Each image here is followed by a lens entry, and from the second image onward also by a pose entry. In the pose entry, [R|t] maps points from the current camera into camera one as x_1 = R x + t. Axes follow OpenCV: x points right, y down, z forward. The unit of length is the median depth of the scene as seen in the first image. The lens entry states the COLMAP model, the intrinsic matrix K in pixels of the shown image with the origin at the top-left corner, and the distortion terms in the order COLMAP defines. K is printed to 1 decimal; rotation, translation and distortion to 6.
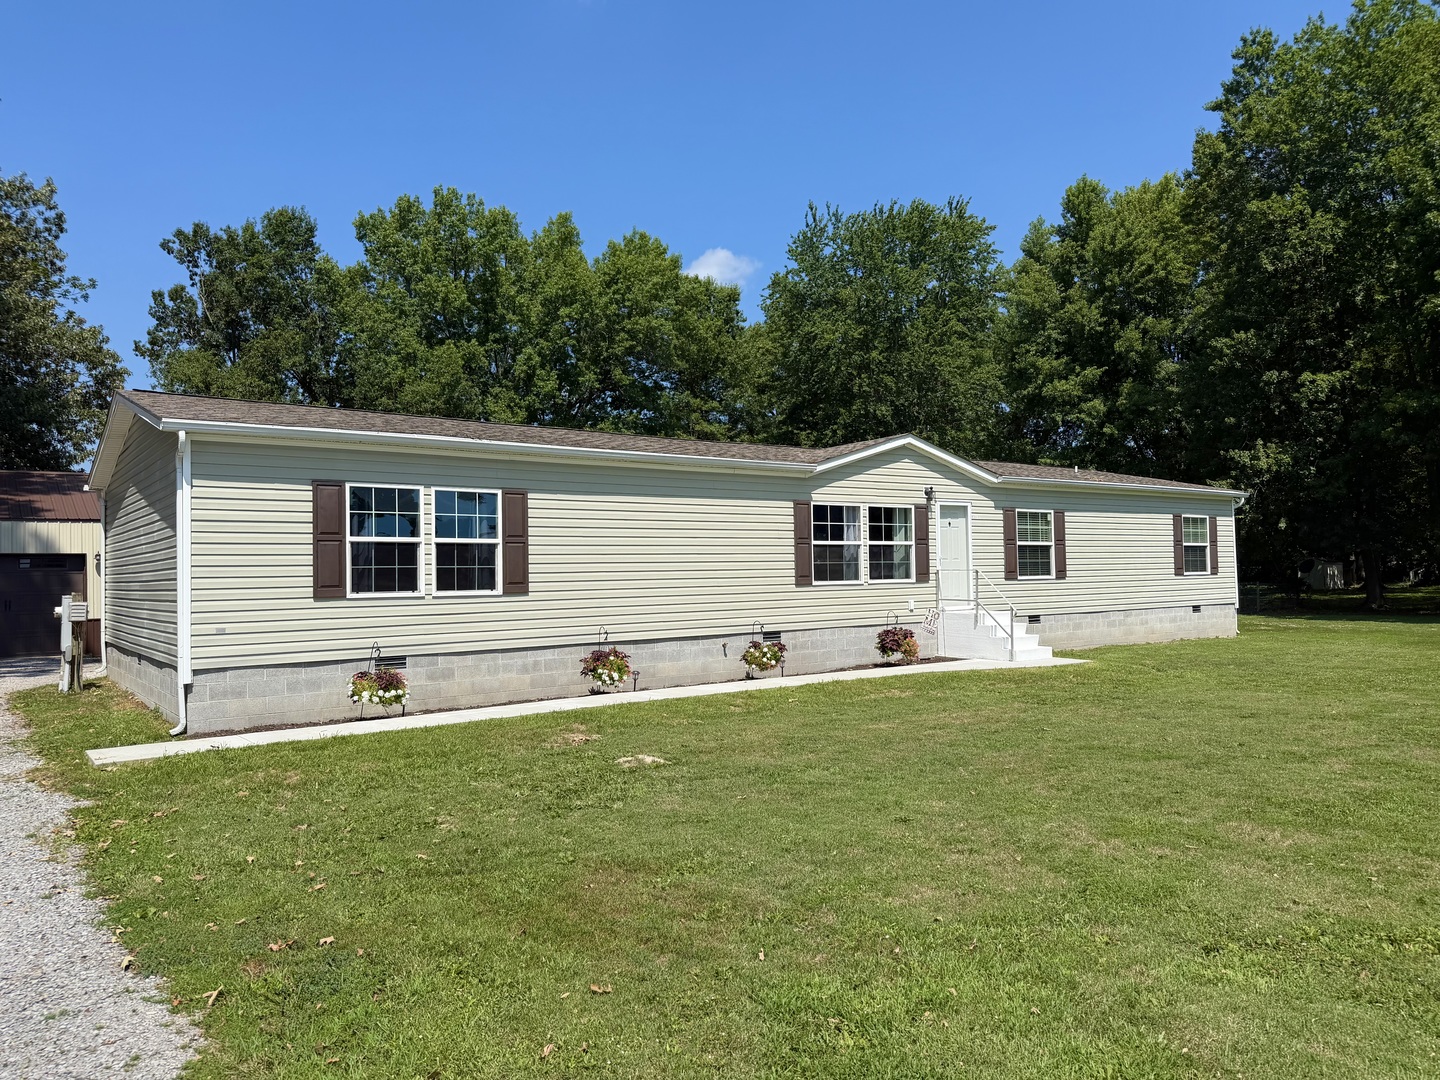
lens RADIAL K [[1011.0, 0, 725.3], [0, 1011.0, 544.7], [0, 0, 1]] dist [0.082745, -0.107010]
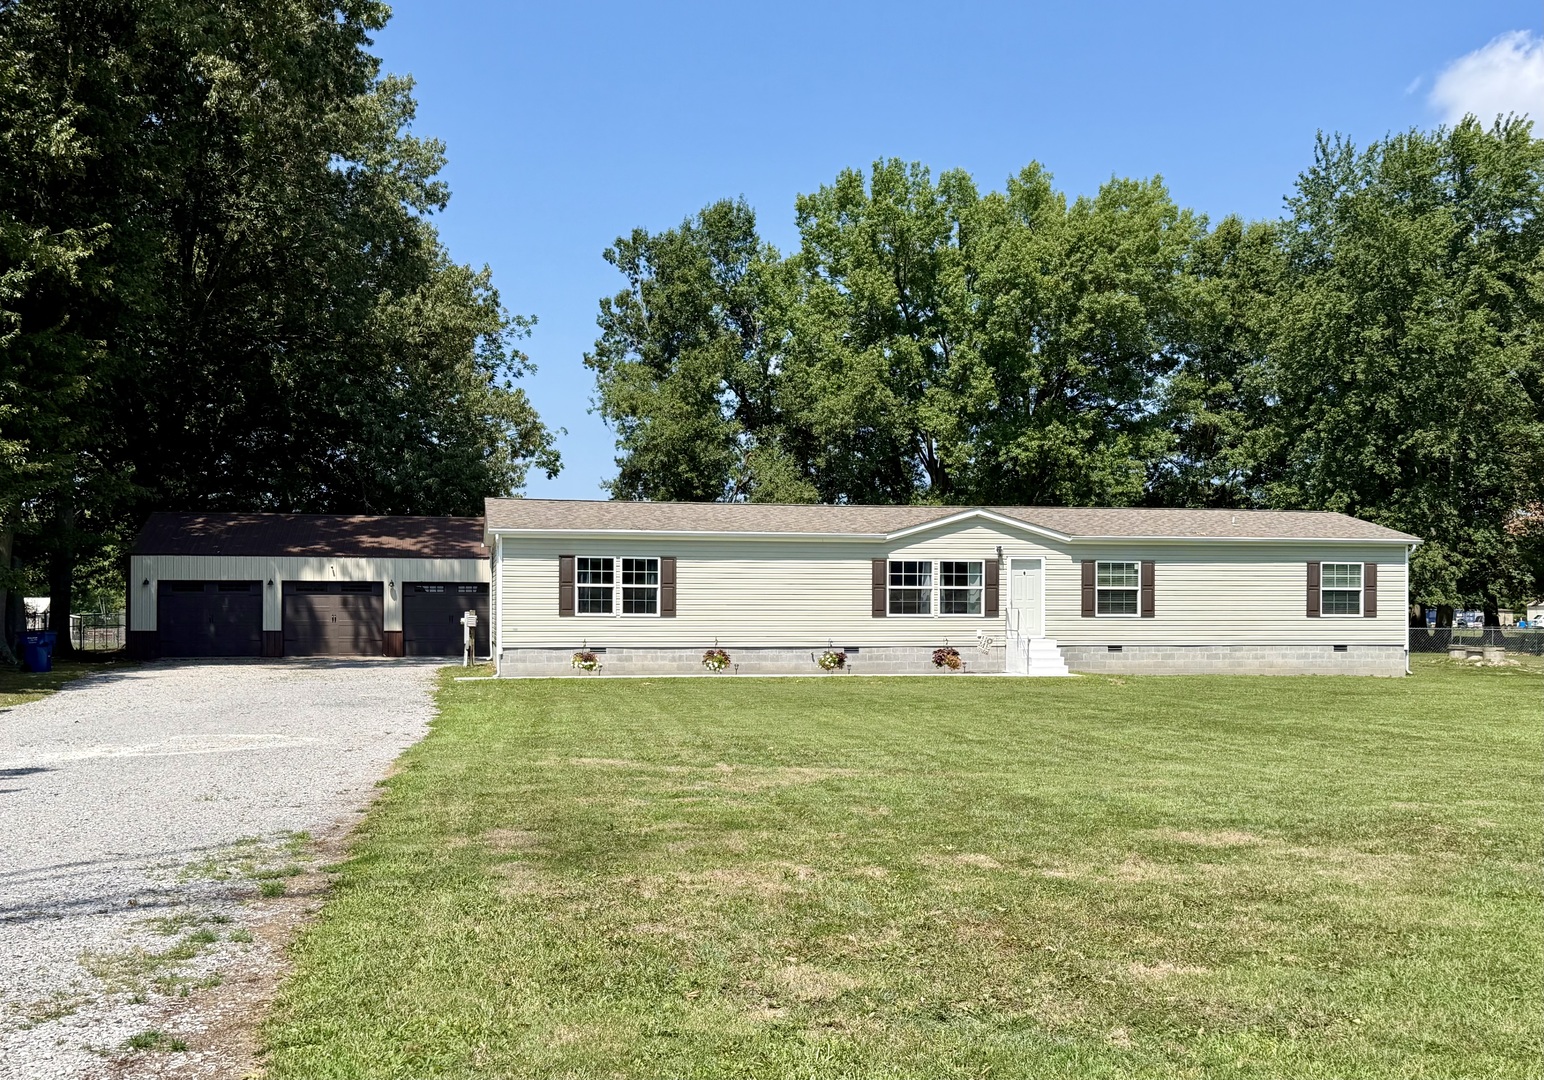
lens RADIAL K [[1605.5, 0, 811.2], [0, 1605.5, 603.4], [0, 0, 1]] dist [0.174102, -0.364813]
pose [[0.912844, 0.019627, -0.407836, 0.755346], [-0.007191, 0.999462, 0.032005, -0.042472], [0.408245, -0.026283, 0.912494, -0.944708]]
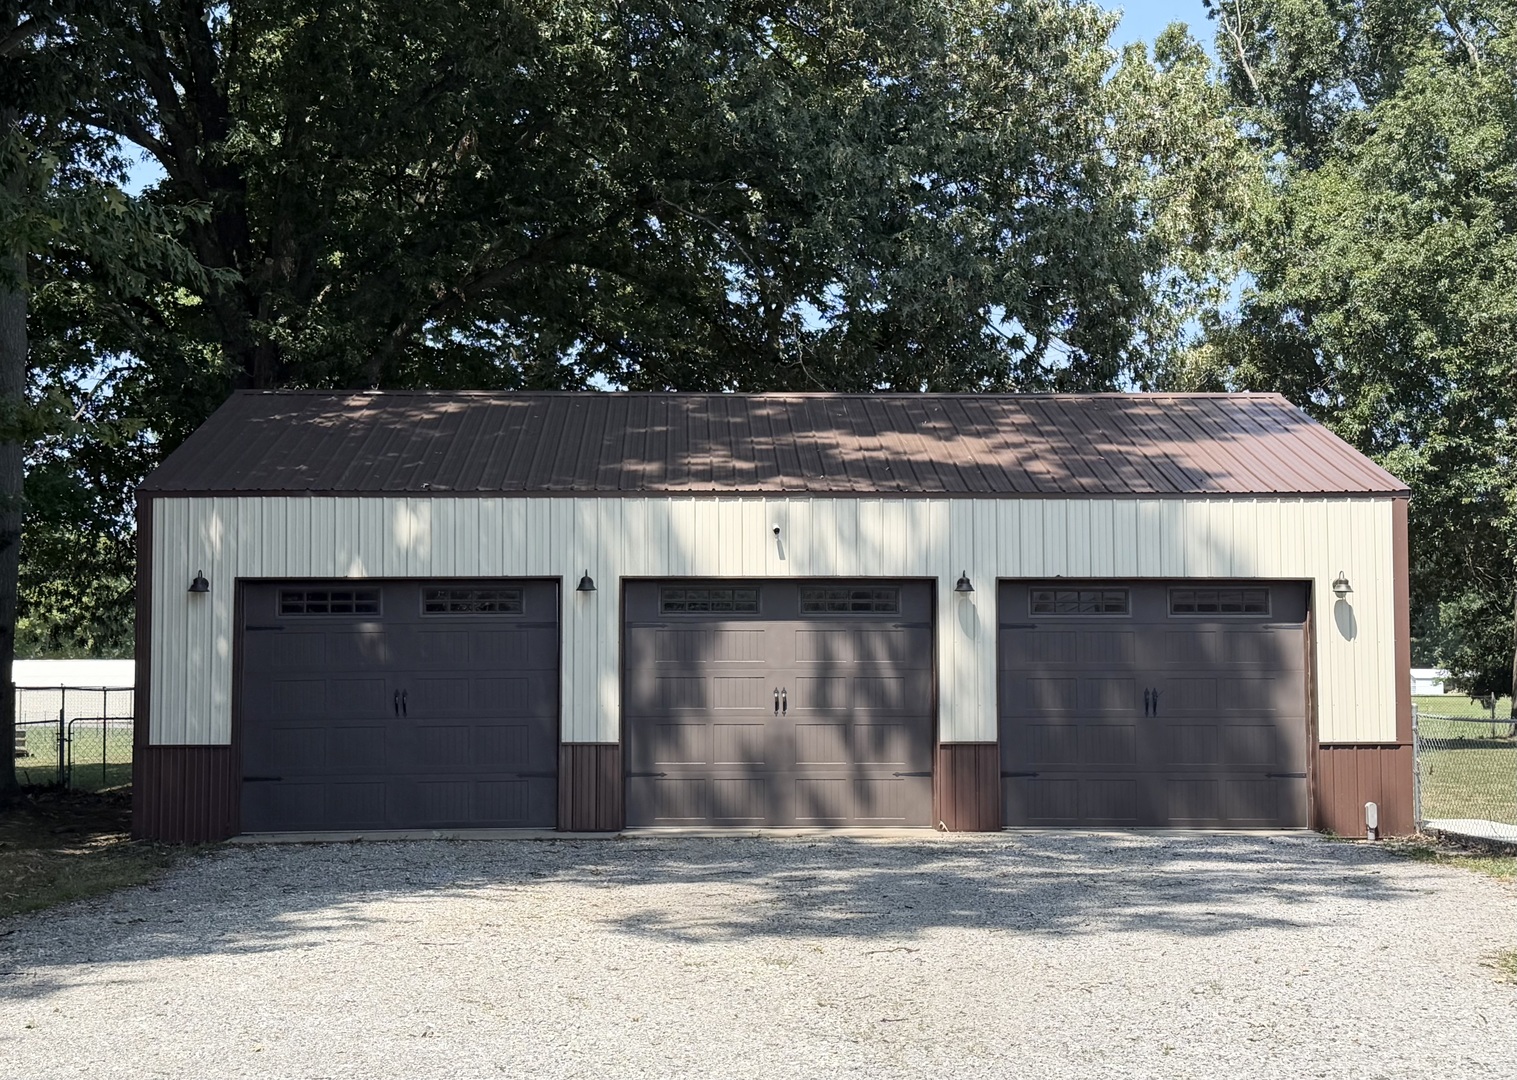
lens RADIAL K [[2200.3, 0, 758.5], [0, 2200.3, 540.0], [0, 0, 1]] dist [0.167814, -0.039989]
pose [[0.823777, -0.017138, -0.566655, -0.371688], [0.003803, 0.999688, -0.024706, 0.017345], [0.566901, 0.018198, 0.823585, 0.196499]]
